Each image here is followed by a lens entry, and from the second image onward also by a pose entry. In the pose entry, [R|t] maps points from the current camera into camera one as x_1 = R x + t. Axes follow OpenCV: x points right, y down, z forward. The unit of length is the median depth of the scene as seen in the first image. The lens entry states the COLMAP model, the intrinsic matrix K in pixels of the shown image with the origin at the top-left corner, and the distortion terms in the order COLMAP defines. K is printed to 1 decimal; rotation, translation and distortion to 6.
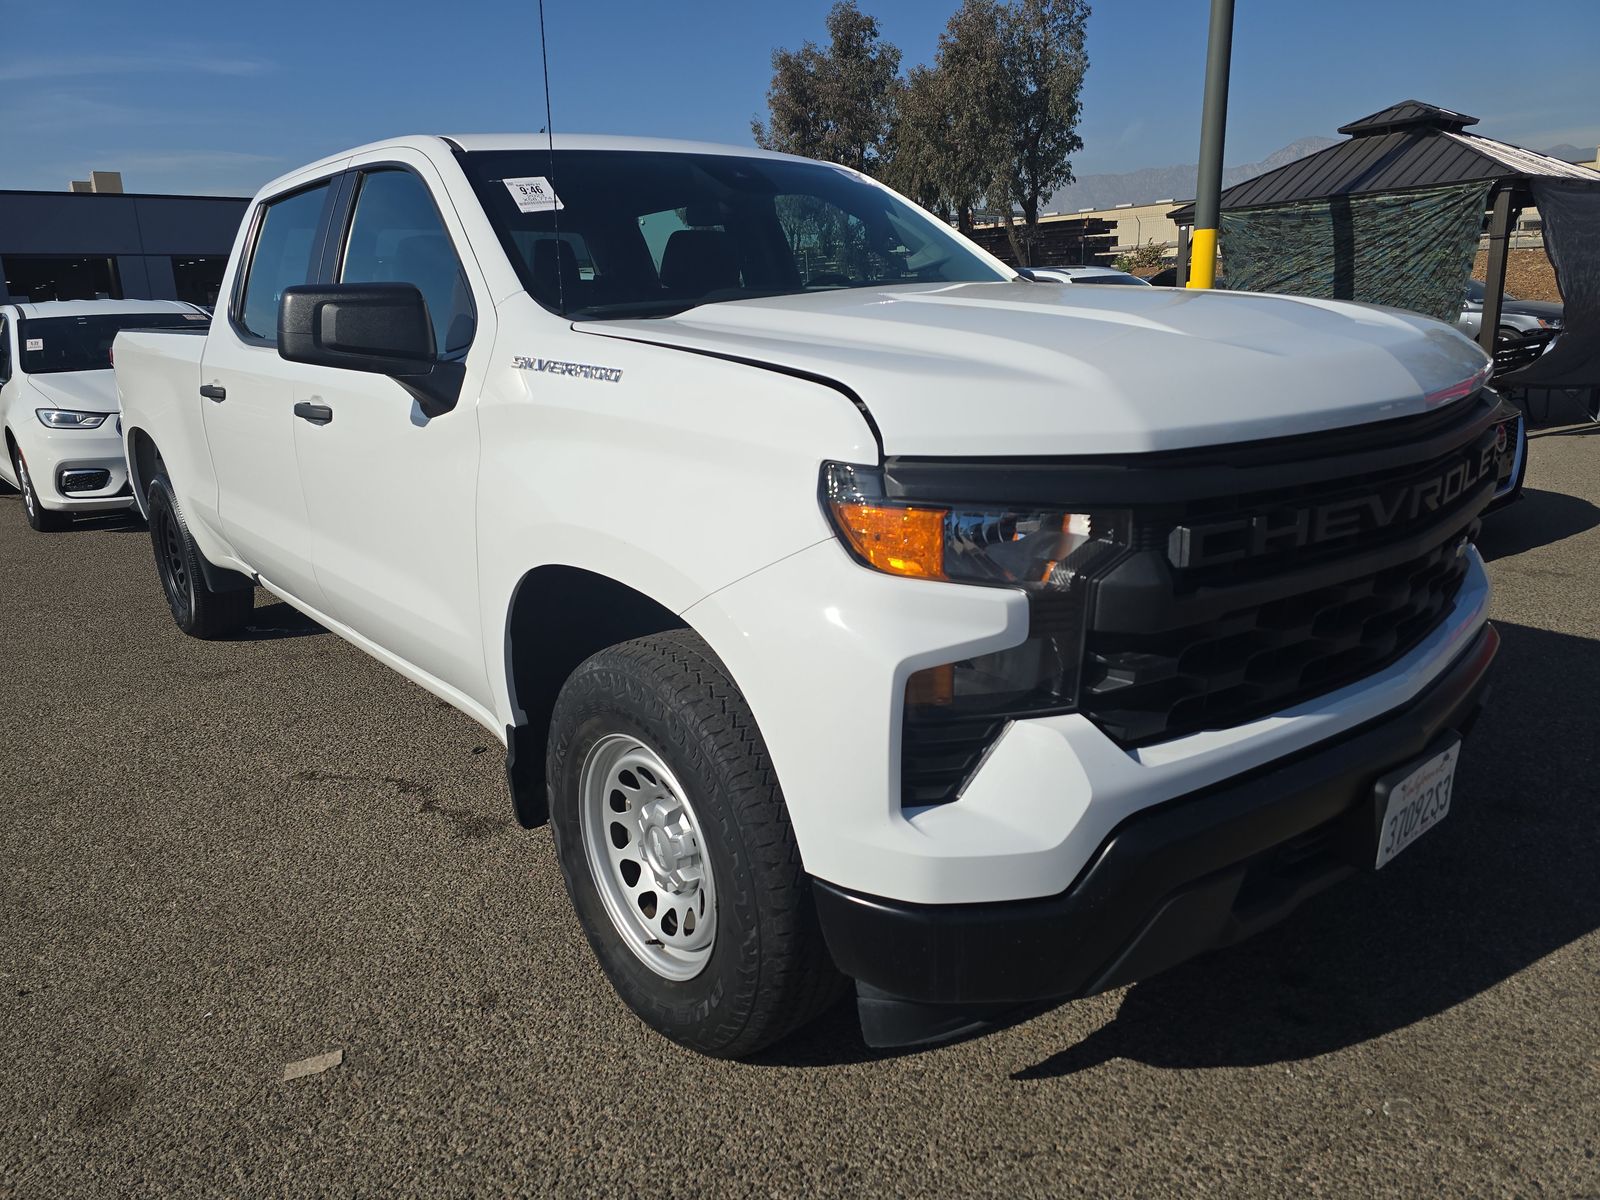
lens RADIAL K [[1112.1, 0, 797.0], [0, 1112.1, 593.0], [0, 0, 1]] dist [0.048151, -0.052978]
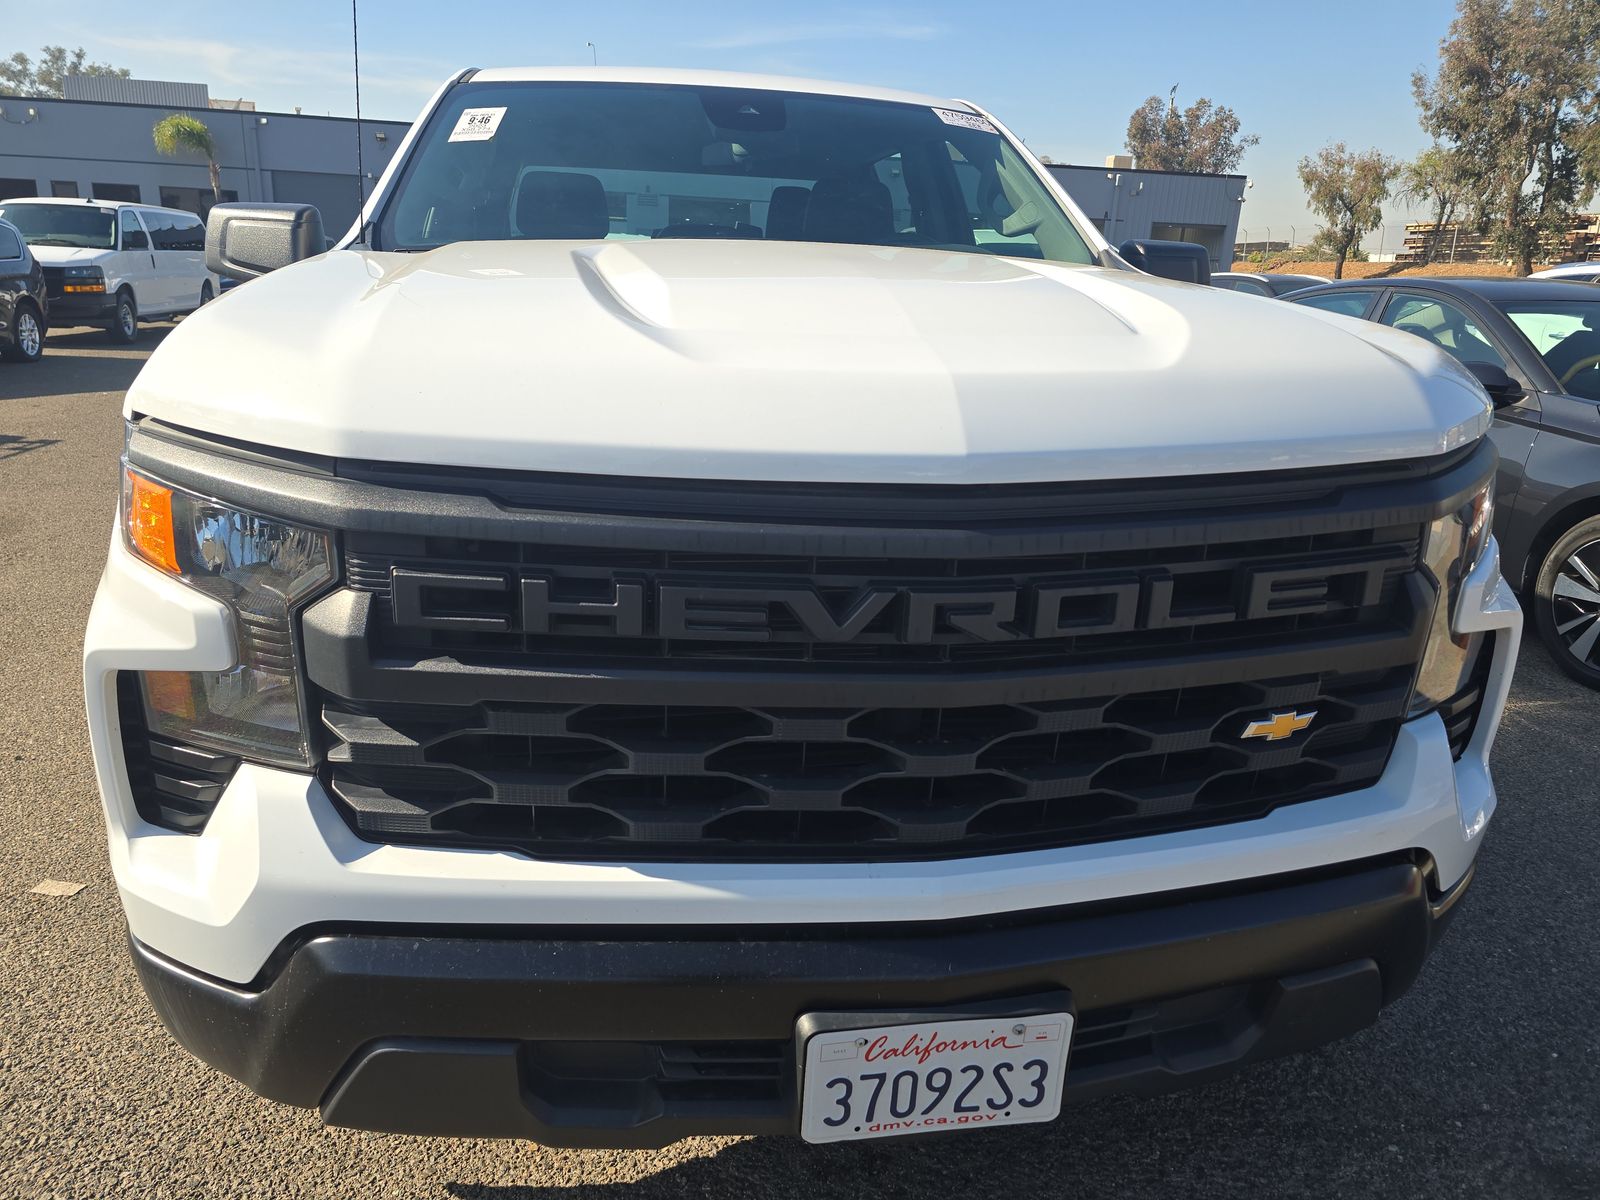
lens RADIAL K [[1112.1, 0, 797.0], [0, 1112.1, 593.0], [0, 0, 1]] dist [0.048151, -0.052978]
pose [[0.862644, 0.211668, -0.459393, 0.668408], [-0.196085, 0.977150, 0.082022, -0.115344], [0.466258, 0.019325, 0.884438, 0.342680]]
